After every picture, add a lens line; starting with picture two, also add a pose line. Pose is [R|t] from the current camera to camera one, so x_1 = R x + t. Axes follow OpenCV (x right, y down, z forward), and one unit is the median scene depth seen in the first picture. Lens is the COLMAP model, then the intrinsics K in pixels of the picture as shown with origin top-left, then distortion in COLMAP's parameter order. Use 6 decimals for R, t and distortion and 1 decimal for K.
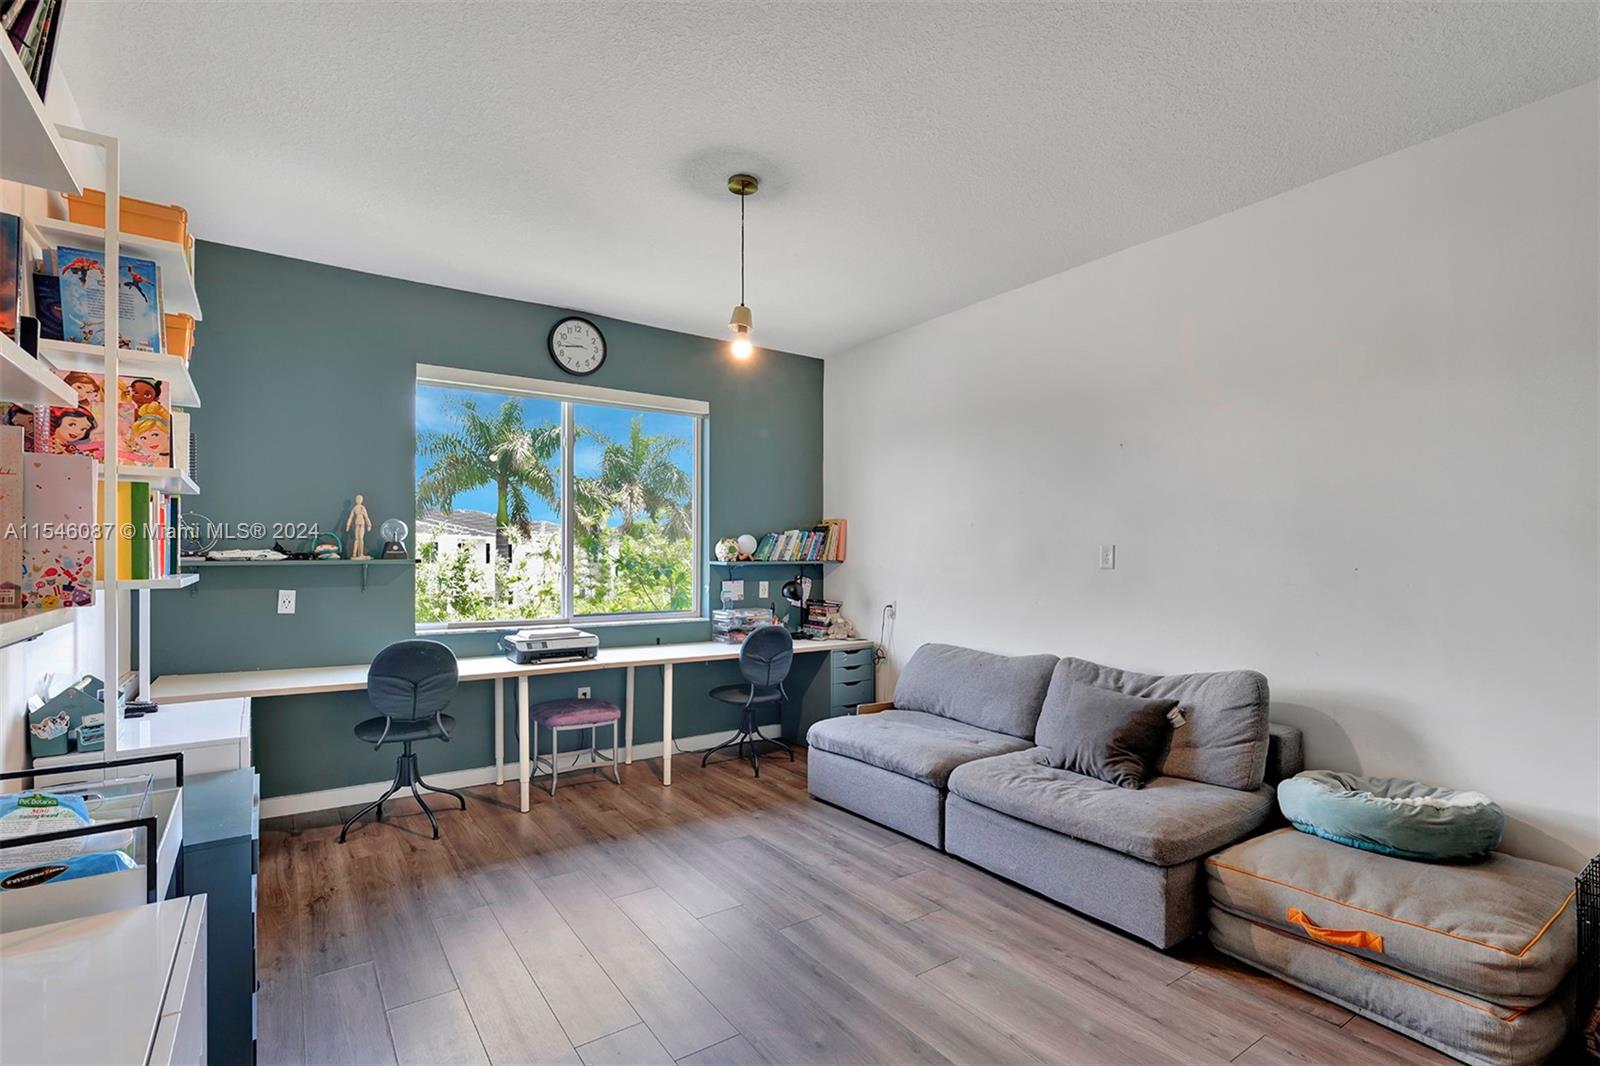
lens RADIAL K [[747.3, 0, 798.3], [0, 747.3, 549.3], [0, 0, 1]] dist [0.000869, 0.000636]
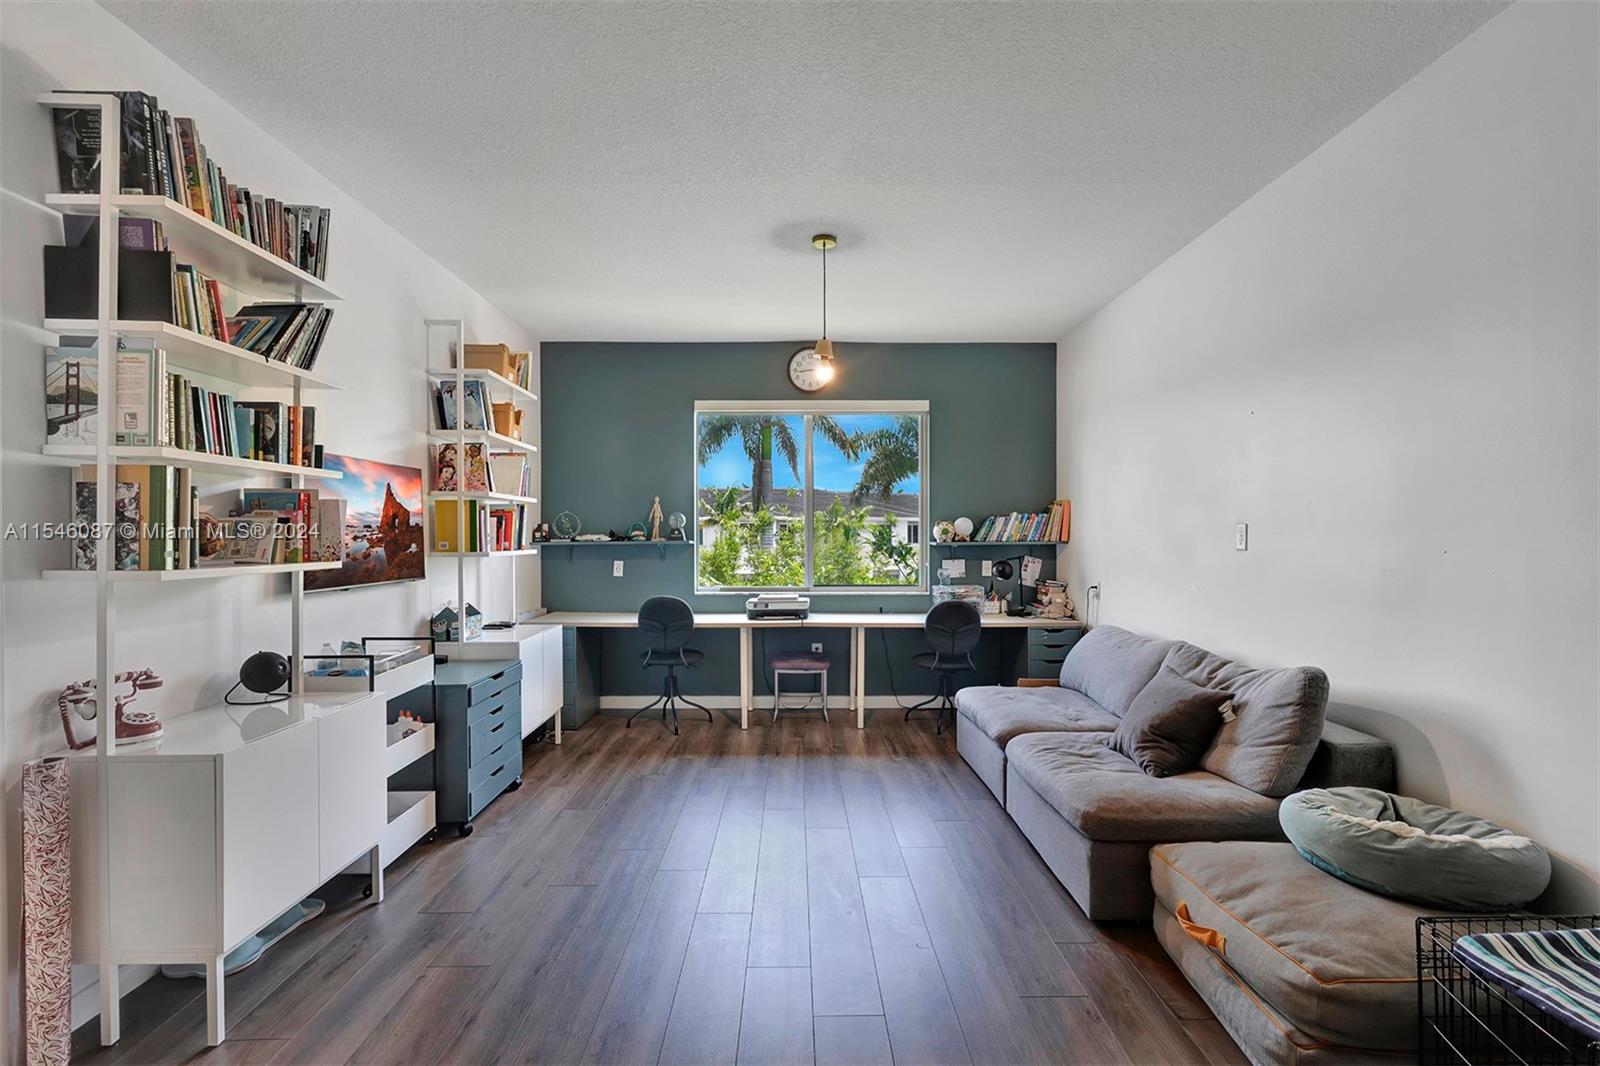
lens RADIAL K [[739.6, 0, 800.0], [0, 739.6, 533.0], [0, 0, 1]] dist [-0.000479, -0.000095]
pose [[0.827055, -0.007061, -0.562077, 0.477158], [0.009525, 0.999954, 0.001454, -0.001260], [0.562040, -0.006557, 0.827084, -0.040514]]
